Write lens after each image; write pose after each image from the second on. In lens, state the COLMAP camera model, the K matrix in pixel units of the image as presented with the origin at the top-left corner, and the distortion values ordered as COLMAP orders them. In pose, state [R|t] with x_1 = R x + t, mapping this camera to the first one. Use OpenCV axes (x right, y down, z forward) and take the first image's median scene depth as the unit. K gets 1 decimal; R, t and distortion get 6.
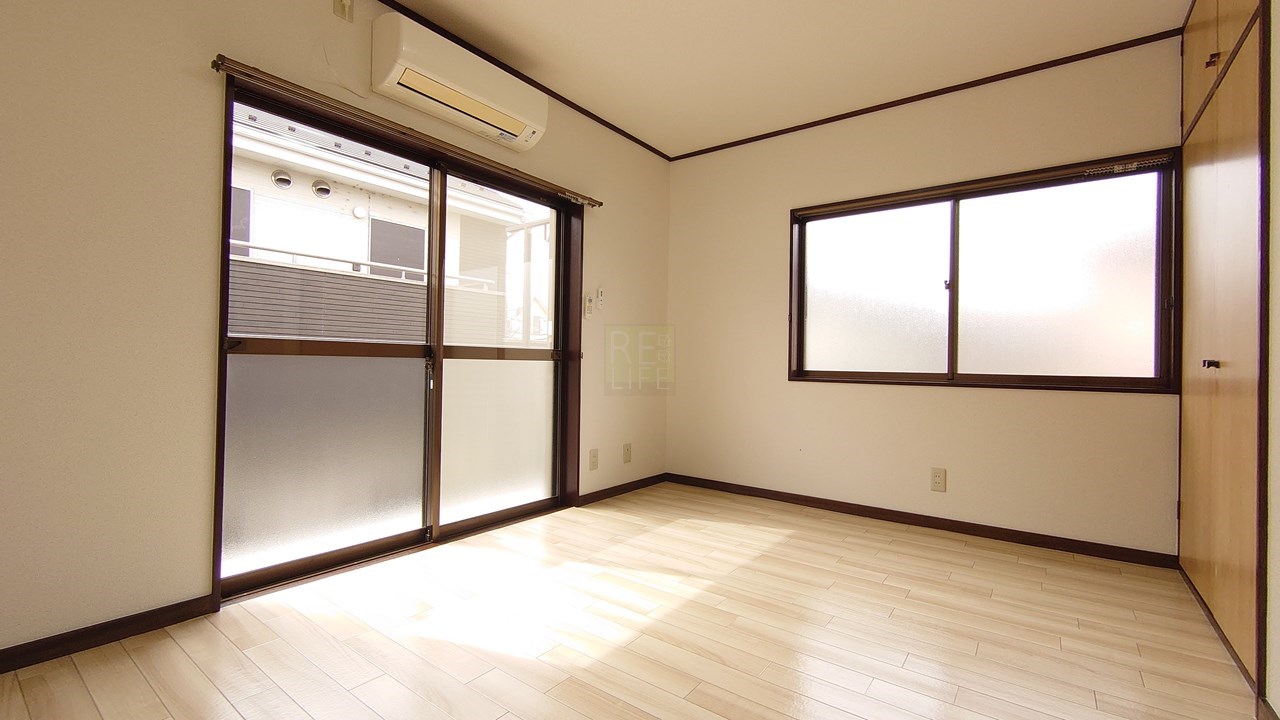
lens RADIAL K [[536.0, 0, 640.0], [0, 536.0, 360.0], [0, 0, 1]] dist [-0.002900, -0.000163]
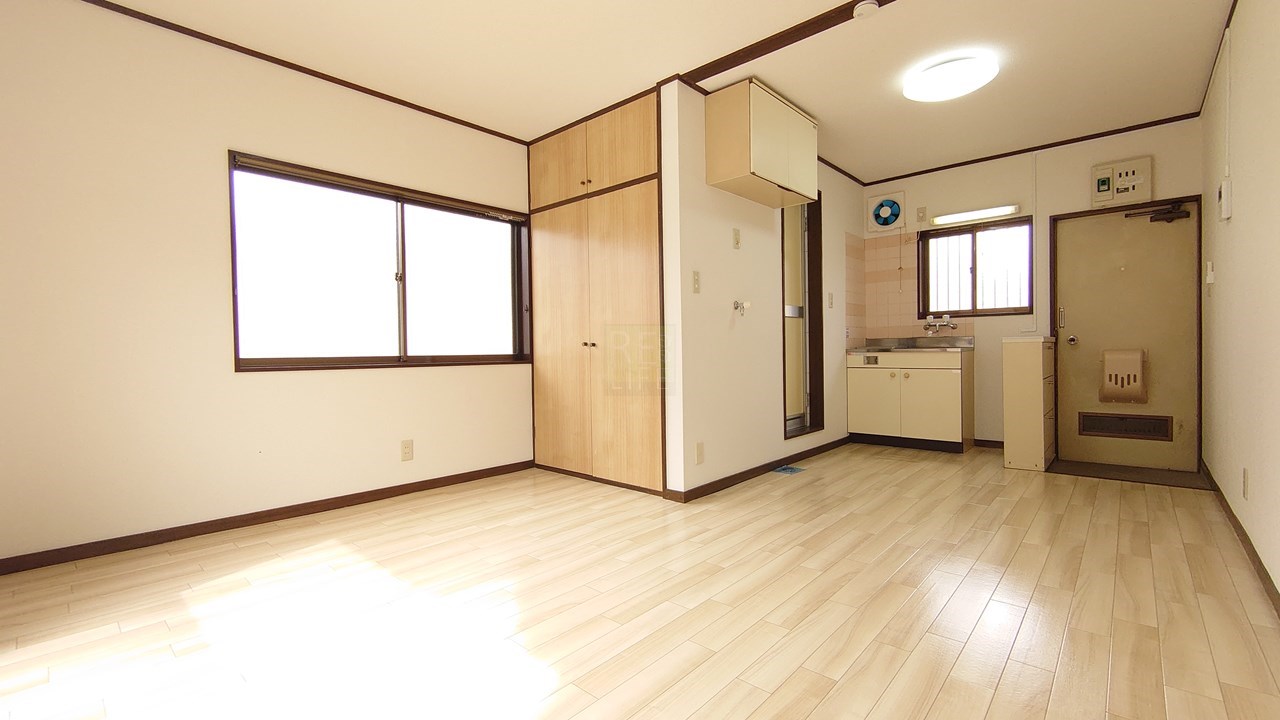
lens RADIAL K [[548.0, 0, 640.0], [0, 548.0, 360.0], [0, 0, 1]] dist [-0.001761, -0.000006]
pose [[0.095303, -0.037557, 0.994740, -0.602327], [0.005349, 0.999293, 0.037217, -0.007902], [-0.995434, 0.001774, 0.095436, 0.445982]]
